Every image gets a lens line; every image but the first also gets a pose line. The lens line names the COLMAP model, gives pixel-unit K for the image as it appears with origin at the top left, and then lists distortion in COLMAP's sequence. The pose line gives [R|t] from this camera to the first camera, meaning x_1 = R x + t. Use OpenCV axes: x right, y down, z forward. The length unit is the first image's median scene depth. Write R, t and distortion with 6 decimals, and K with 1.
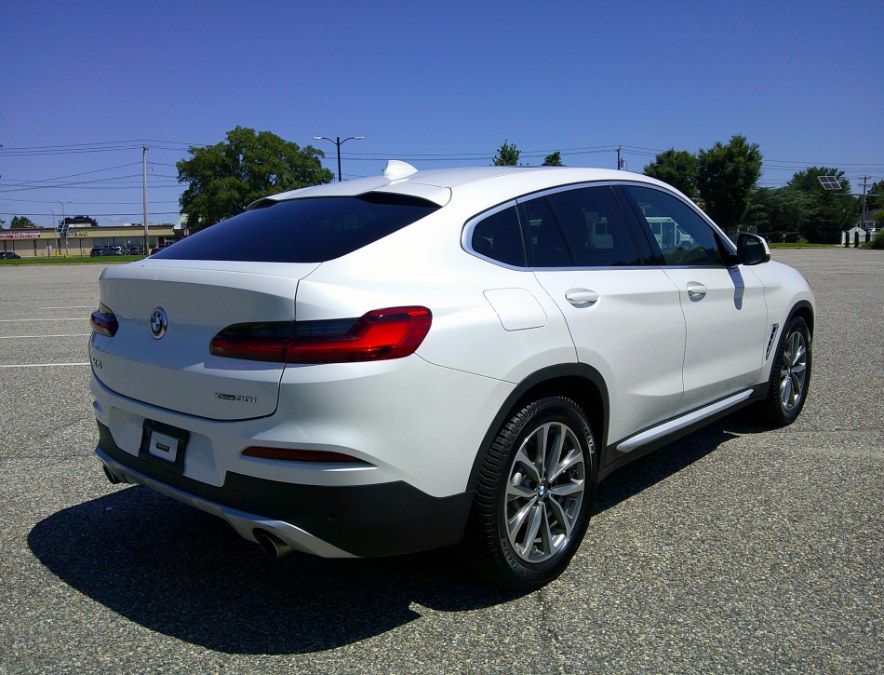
lens RADIAL K [[742.4, 0, 461.8], [0, 742.4, 332.5], [0, 0, 1]] dist [0.056122, -0.118120]
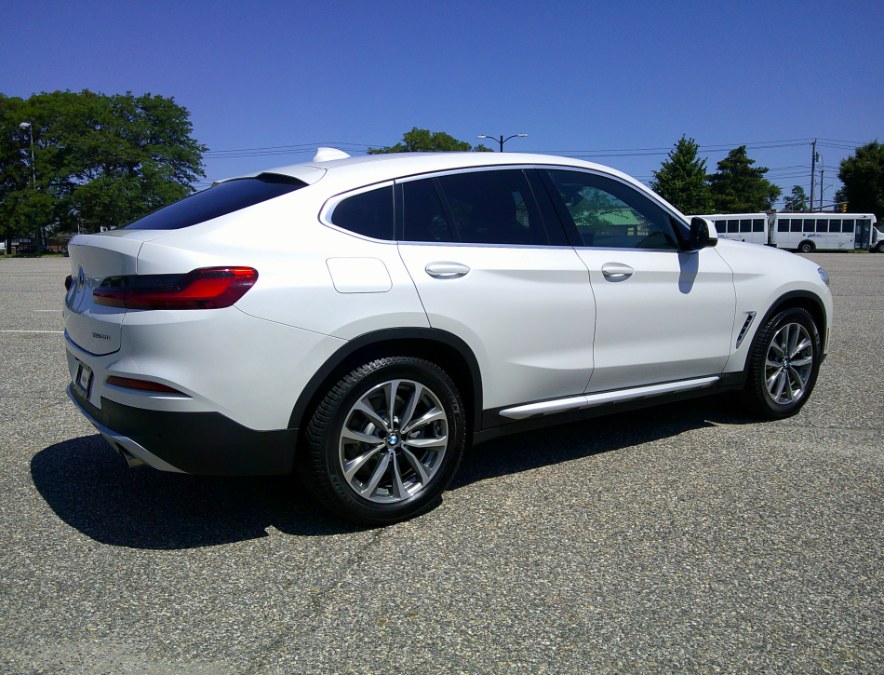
lens RADIAL K [[742.4, 0, 463.4], [0, 742.4, 328.4], [0, 0, 1]] dist [0.056122, -0.118120]
pose [[0.970822, 0.040171, -0.236413, 0.457308], [-0.040882, 0.999162, 0.001898, 0.037456], [0.236291, 0.007823, 0.971651, -0.056223]]
